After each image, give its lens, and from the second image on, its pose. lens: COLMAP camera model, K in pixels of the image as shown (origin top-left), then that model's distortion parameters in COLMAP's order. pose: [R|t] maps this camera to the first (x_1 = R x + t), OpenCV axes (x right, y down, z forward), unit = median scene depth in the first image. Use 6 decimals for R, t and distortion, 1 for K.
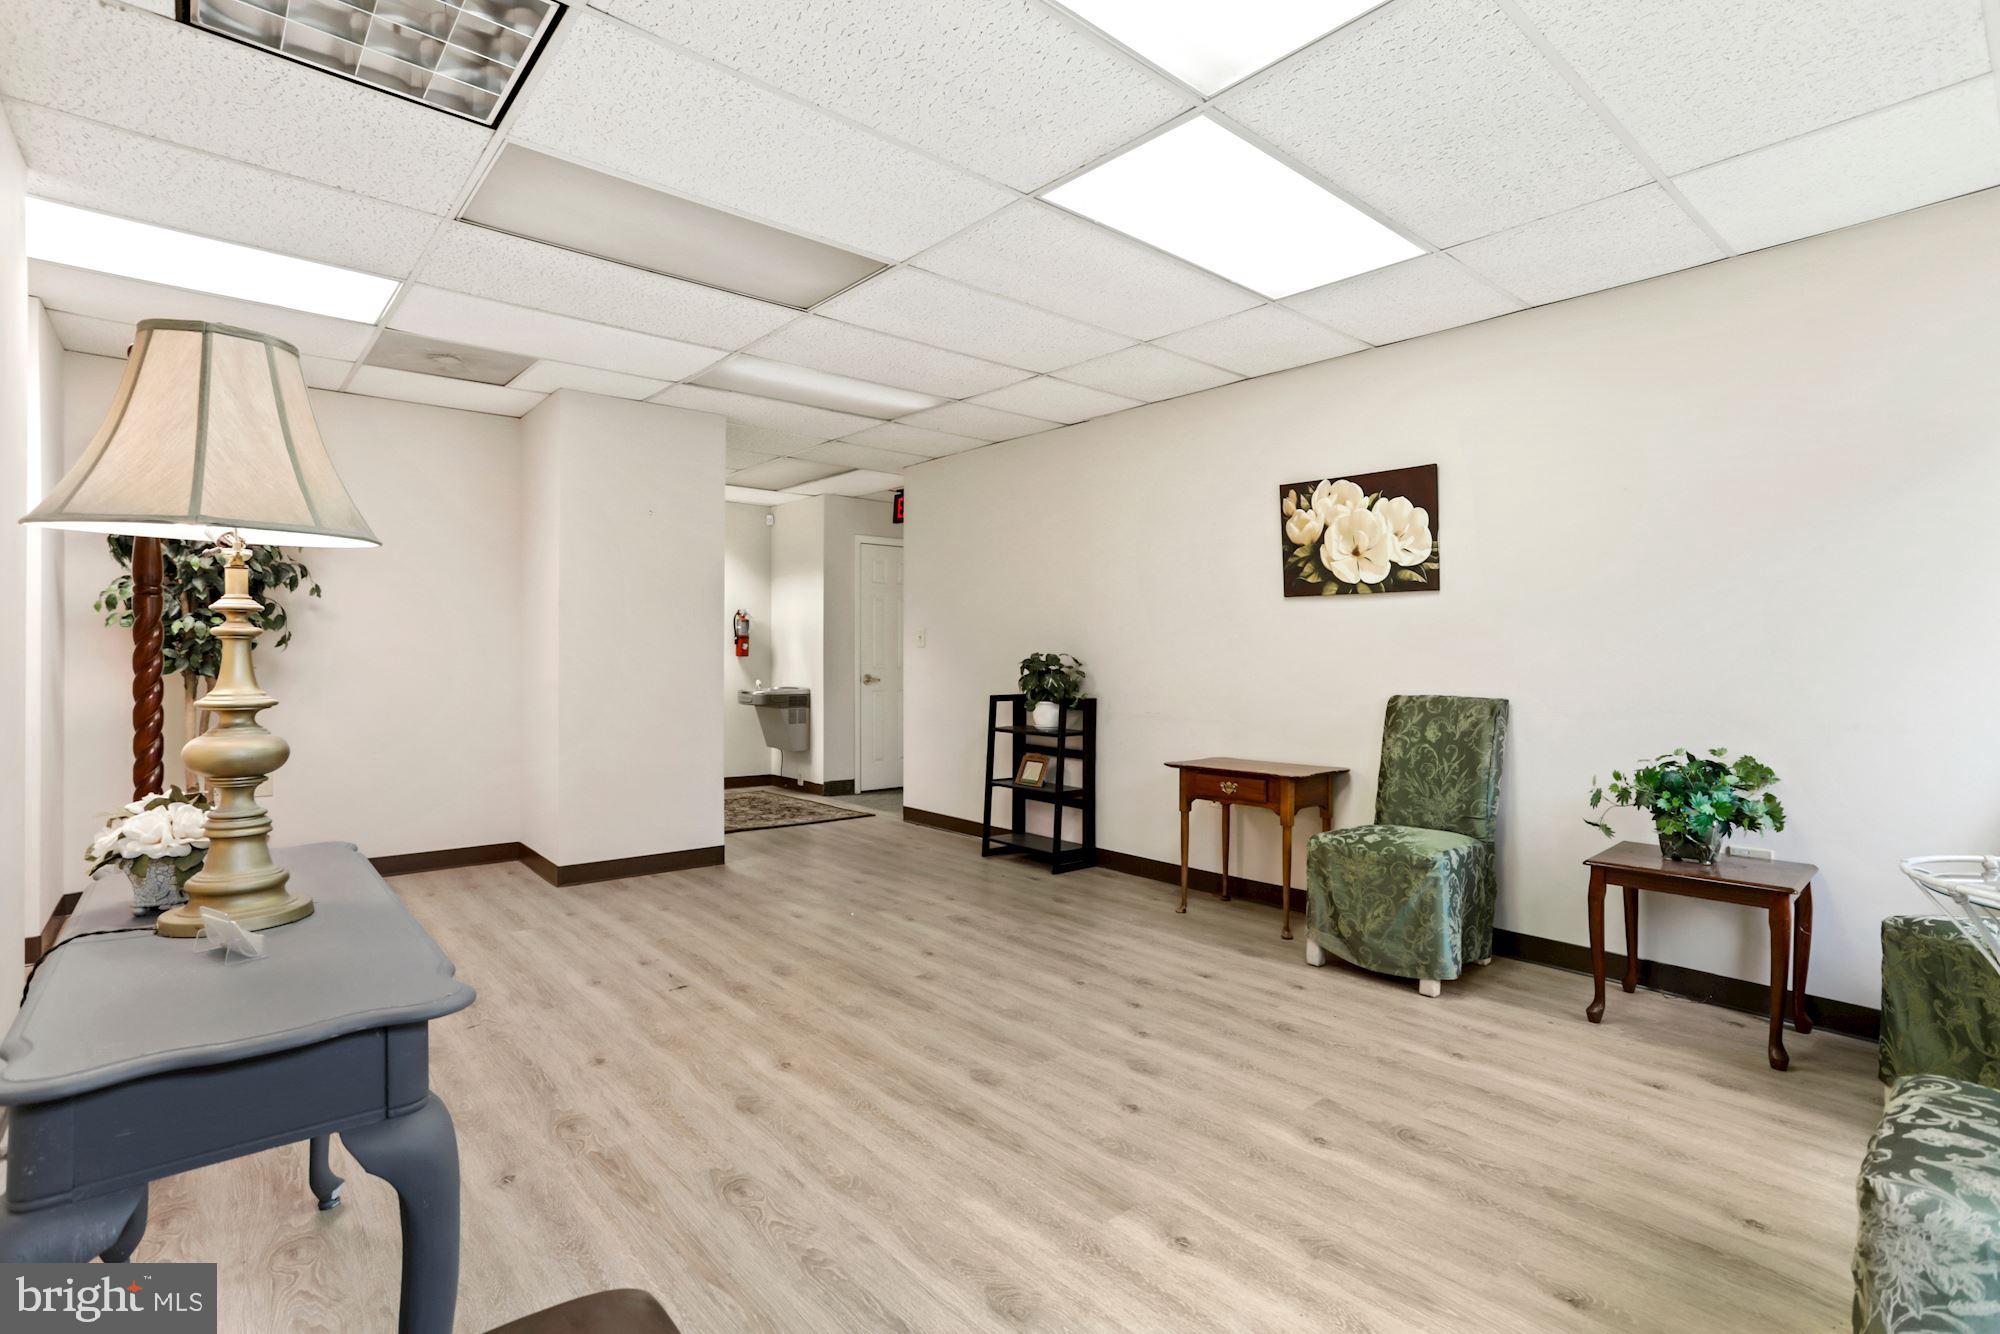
lens RADIAL K [[963.6, 0, 1000.8], [0, 963.6, 650.7], [0, 0, 1]] dist [-0.050033, 0.029312]
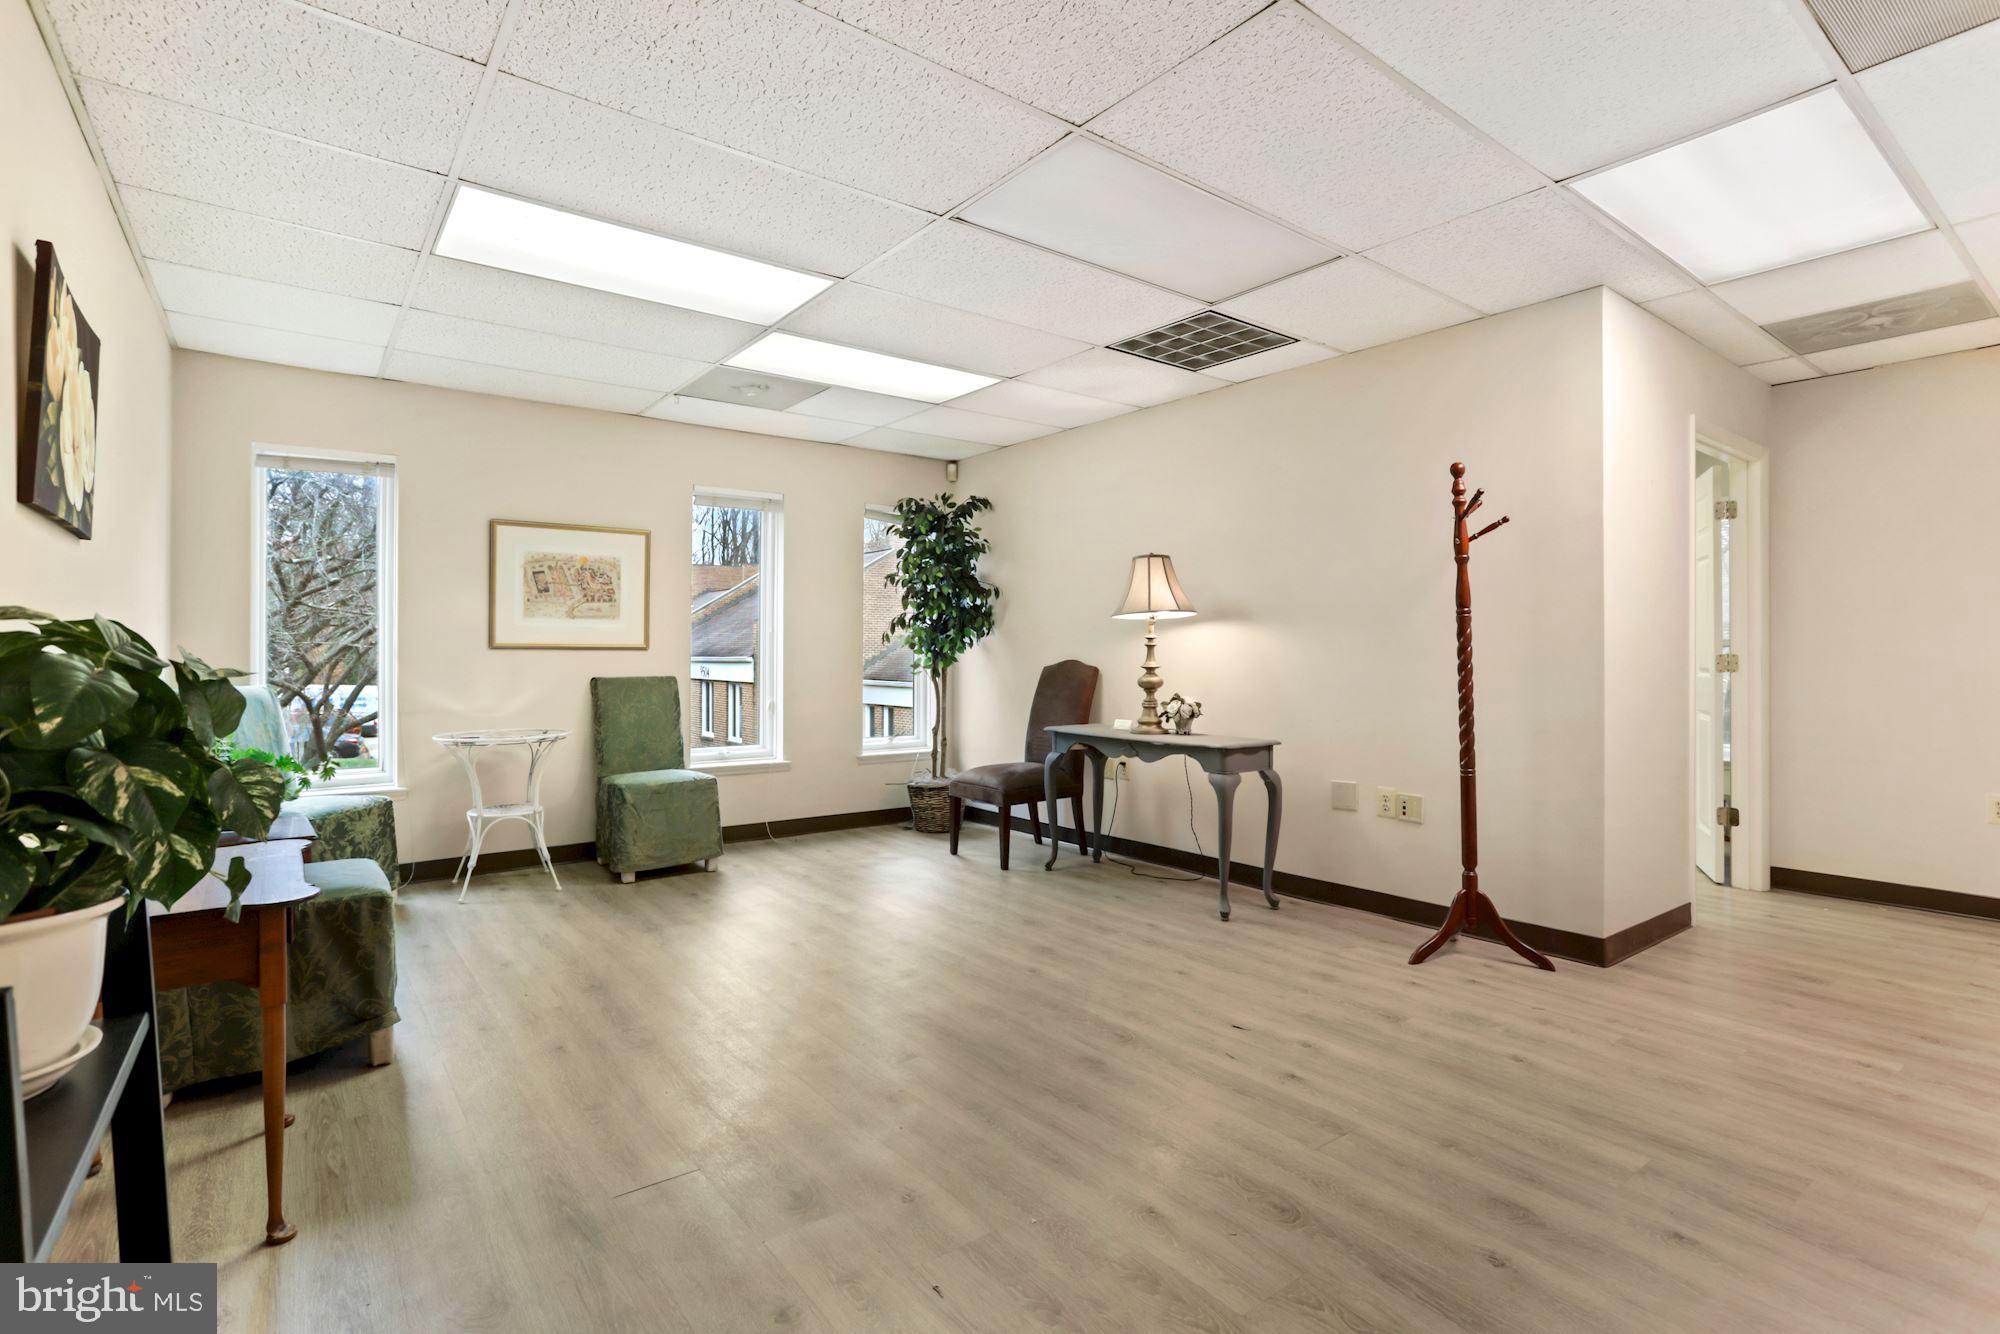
lens RADIAL K [[963.6, 0, 1000.8], [0, 963.6, 650.7], [0, 0, 1]] dist [-0.050033, 0.029312]
pose [[-0.998124, -0.003955, 0.061094, -0.176354], [-0.004484, 0.999954, -0.008530, 0.011794], [-0.061057, -0.008788, -0.998096, 1.554843]]
